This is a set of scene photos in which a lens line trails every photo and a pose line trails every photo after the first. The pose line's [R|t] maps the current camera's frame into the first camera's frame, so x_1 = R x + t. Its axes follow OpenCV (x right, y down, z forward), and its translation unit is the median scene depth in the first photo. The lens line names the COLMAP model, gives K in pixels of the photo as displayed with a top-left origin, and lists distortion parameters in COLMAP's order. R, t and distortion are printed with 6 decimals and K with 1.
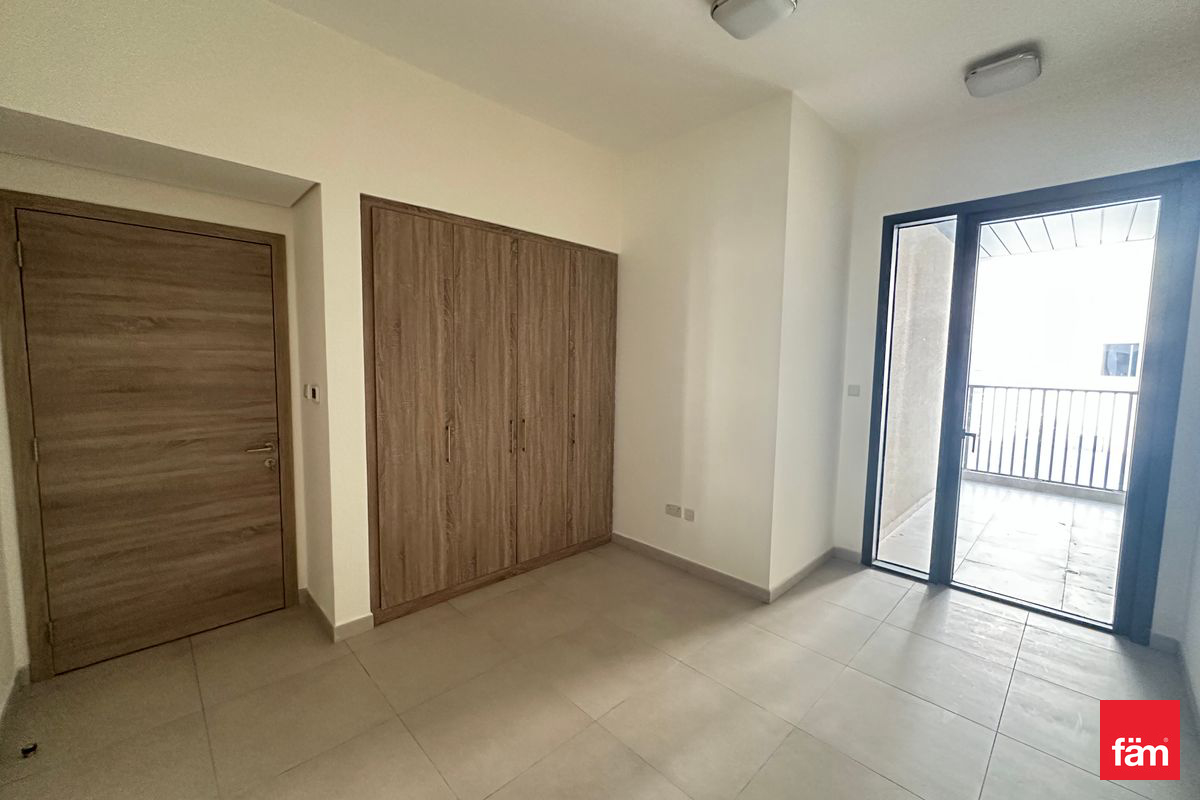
lens RADIAL K [[478.3, 0, 600.0], [0, 478.3, 400.0], [0, 0, 1]] dist [0.001417, 0.000073]
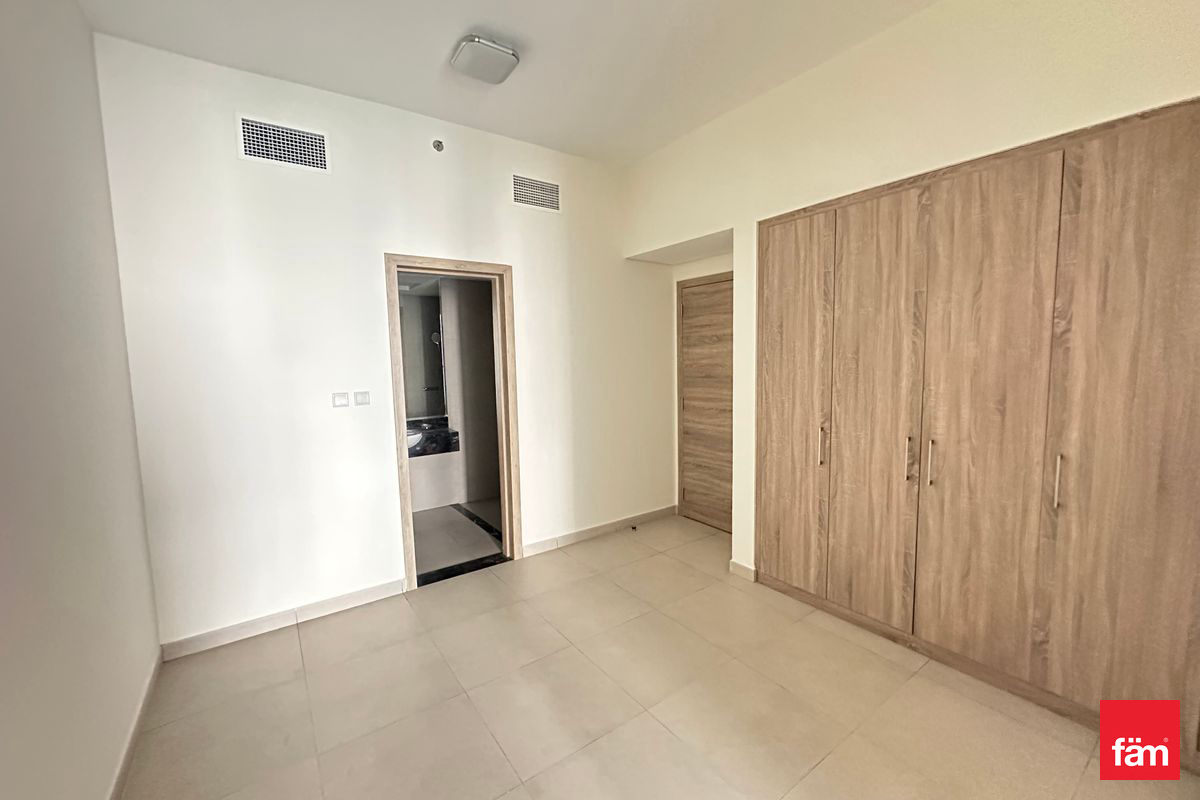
lens RADIAL K [[478.3, 0, 600.0], [0, 478.3, 400.0], [0, 0, 1]] dist [0.001417, 0.000073]
pose [[-0.144175, 0.080409, -0.986280, 0.624006], [-0.067076, 0.993607, 0.090811, -0.051448], [0.987276, 0.079249, -0.137860, 0.637140]]
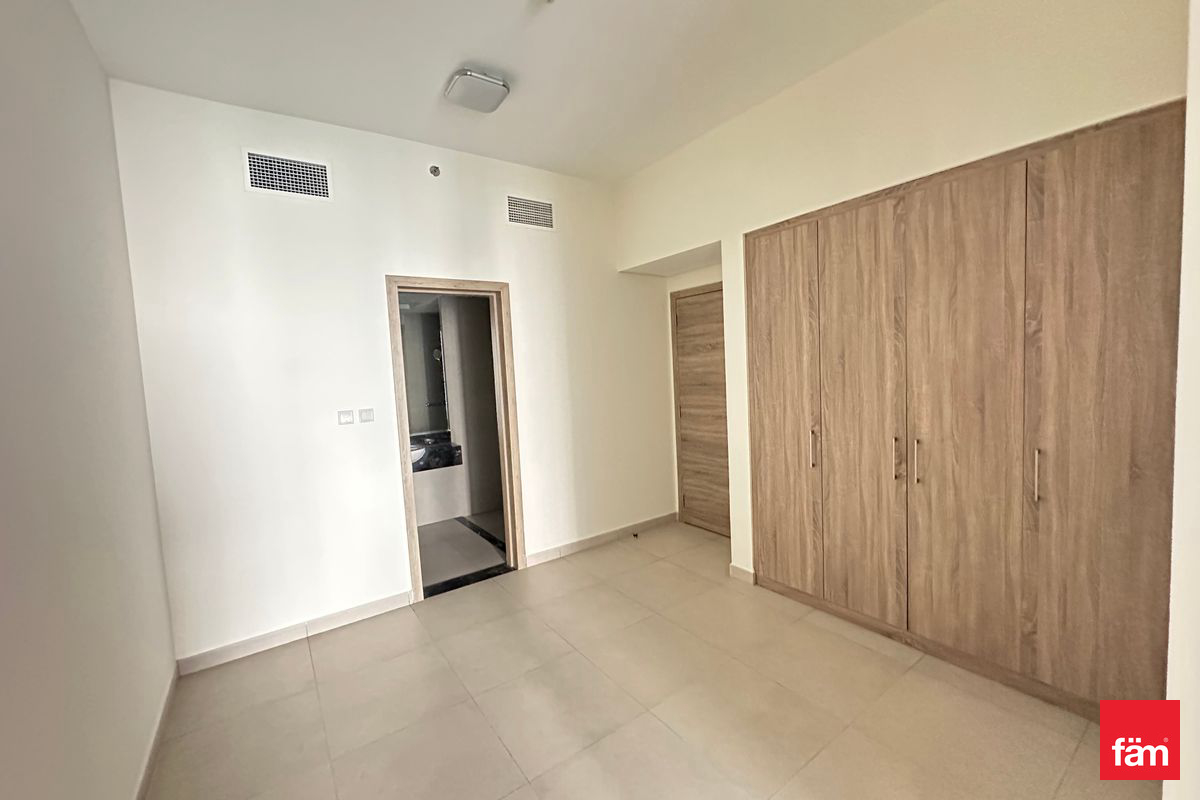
lens RADIAL K [[478.3, 0, 600.0], [0, 478.3, 400.0], [0, 0, 1]] dist [0.001417, 0.000073]
pose [[-0.146962, 0.062385, -0.987173, 0.650833], [-0.037583, 0.996936, 0.068597, -0.053551], [0.988428, 0.047183, -0.144167, 0.652676]]
